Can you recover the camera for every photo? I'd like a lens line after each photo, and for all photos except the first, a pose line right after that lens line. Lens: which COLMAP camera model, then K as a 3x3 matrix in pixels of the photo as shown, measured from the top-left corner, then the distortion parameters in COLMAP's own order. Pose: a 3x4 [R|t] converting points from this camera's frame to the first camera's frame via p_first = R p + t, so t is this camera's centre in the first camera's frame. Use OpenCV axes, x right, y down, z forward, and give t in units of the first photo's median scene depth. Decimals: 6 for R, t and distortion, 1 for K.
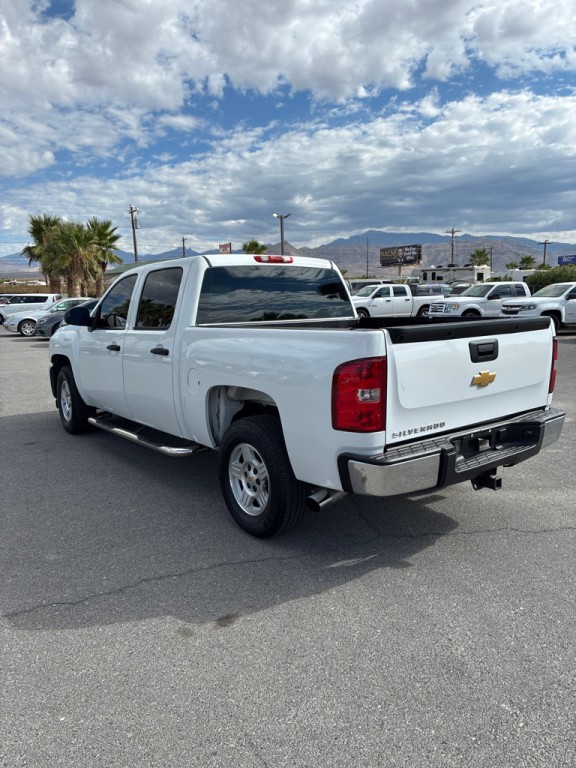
lens RADIAL K [[588.6, 0, 288.2], [0, 588.6, 381.7], [0, 0, 1]] dist [0.068483, -0.104452]
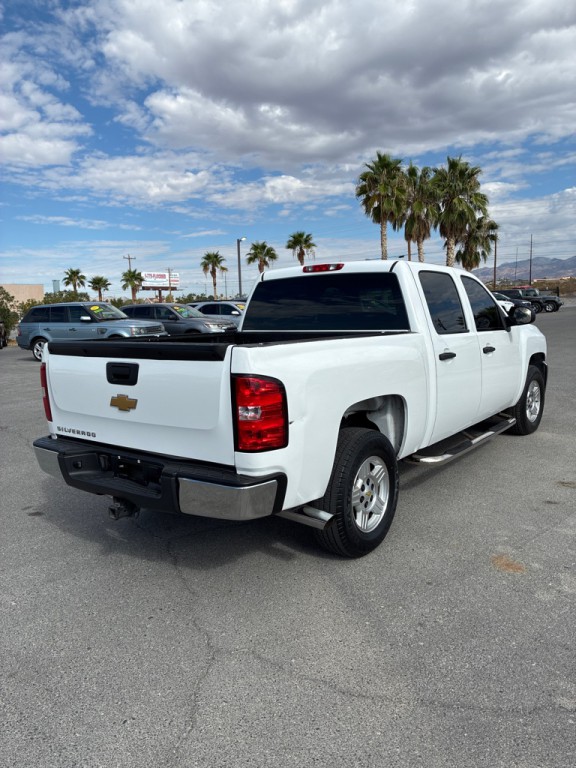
lens RADIAL K [[588.6, 0, 286.2], [0, 588.6, 377.9], [0, 0, 1]] dist [0.068483, -0.104452]
pose [[0.245121, 0.125995, -0.961270, 0.133034], [-0.110536, 0.988686, 0.101402, -0.017248], [0.963170, 0.081400, 0.256275, 0.102555]]
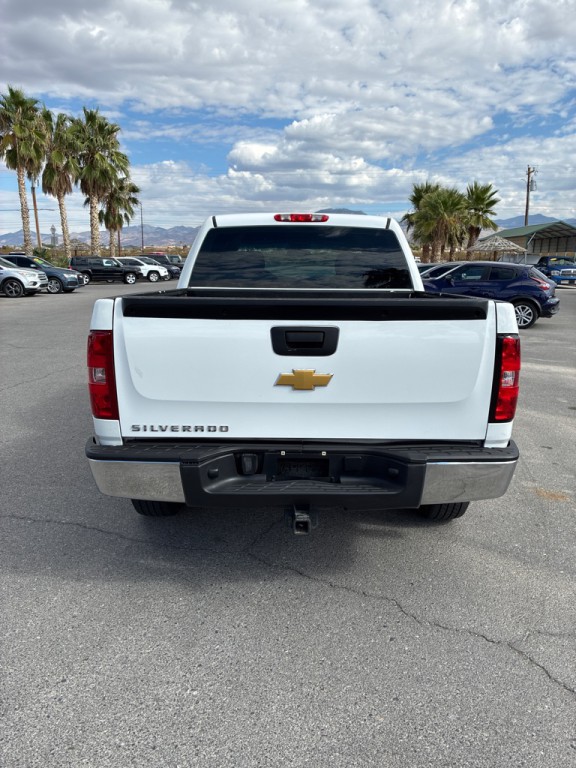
lens RADIAL K [[588.6, 0, 288.5], [0, 588.6, 388.1], [0, 0, 1]] dist [0.068483, -0.104452]
pose [[0.780663, 0.149953, -0.606695, 0.076223], [-0.111393, 0.988629, 0.101019, -0.006532], [0.614944, -0.011280, 0.788490, 0.043651]]
